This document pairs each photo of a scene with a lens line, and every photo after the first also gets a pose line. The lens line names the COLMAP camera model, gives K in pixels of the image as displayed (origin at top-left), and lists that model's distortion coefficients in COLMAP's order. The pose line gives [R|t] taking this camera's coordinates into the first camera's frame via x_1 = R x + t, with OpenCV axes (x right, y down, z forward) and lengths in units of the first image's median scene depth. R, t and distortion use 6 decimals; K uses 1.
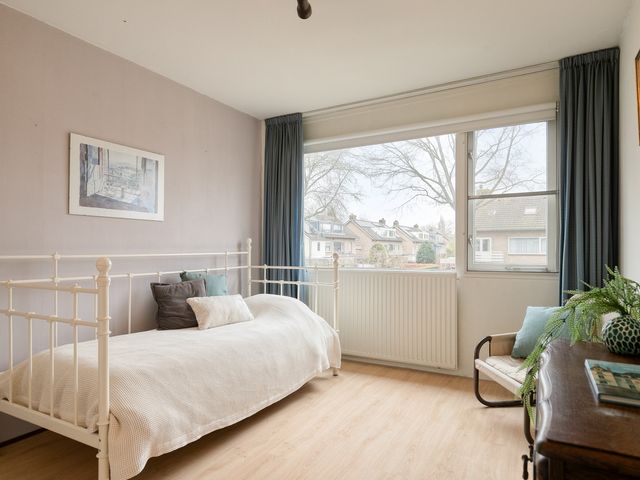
lens RADIAL K [[375.3, 0, 320.6], [0, 375.3, 251.7], [0, 0, 1]] dist [-0.001853, -0.000642]
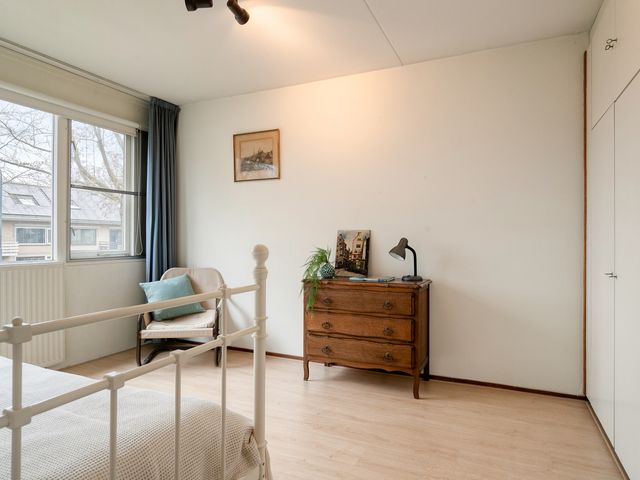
lens RADIAL K [[395.7, 0, 320.0], [0, 395.7, 240.0], [0, 0, 1]] dist [-0.002280, -0.001193]
pose [[-0.031593, -0.001506, 0.999500, -0.682367], [-0.003689, 0.999992, 0.001391, -0.004154], [-0.999494, -0.003643, -0.031598, 0.380972]]
